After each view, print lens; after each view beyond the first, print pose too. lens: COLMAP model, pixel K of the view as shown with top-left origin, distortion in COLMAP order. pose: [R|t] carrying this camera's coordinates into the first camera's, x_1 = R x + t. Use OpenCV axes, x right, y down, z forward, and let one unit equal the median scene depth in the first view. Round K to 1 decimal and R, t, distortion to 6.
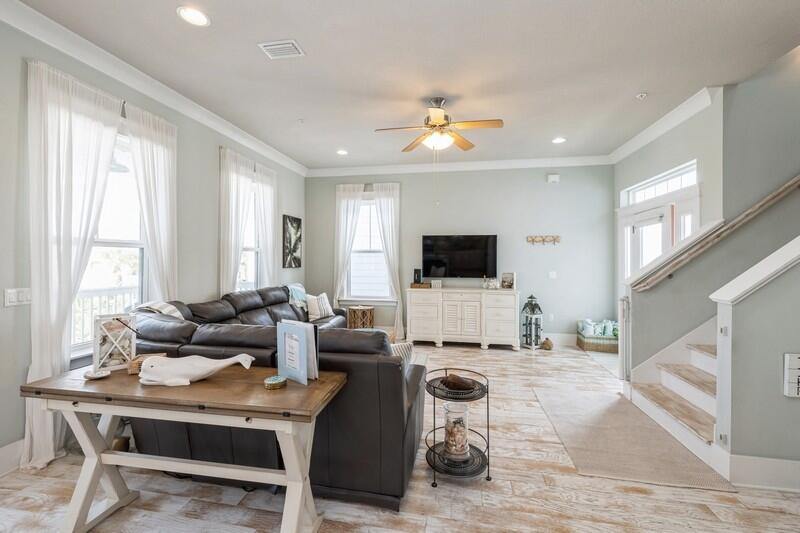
lens RADIAL K [[333.7, 0, 400.4], [0, 333.7, 258.6], [0, 0, 1]] dist [0.000681, -0.000649]
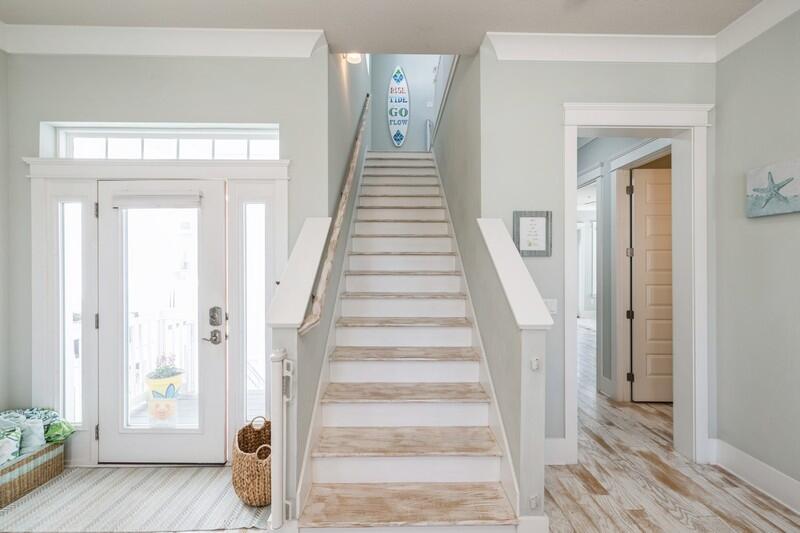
lens RADIAL K [[333.7, 0, 402.2], [0, 333.7, 271.6], [0, 0, 1]] dist [0.000681, -0.000649]
pose [[-0.197865, -0.007760, 0.980199, 0.160915], [-0.003583, 0.999968, 0.007193, -0.001624], [-0.980223, -0.002089, -0.197886, 0.867093]]
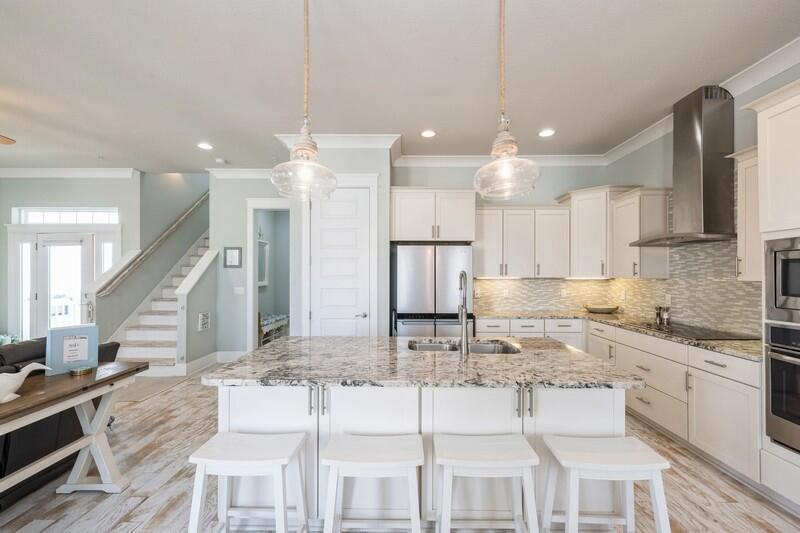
lens RADIAL K [[333.7, 0, 399.7], [0, 333.7, 279.3], [0, 0, 1]] dist [0.000681, -0.000649]
pose [[-0.180519, -0.001759, 0.983570, -0.807497], [-0.005959, 0.999982, 0.000694, 0.017481], [-0.983553, -0.005736, -0.180527, 0.019671]]
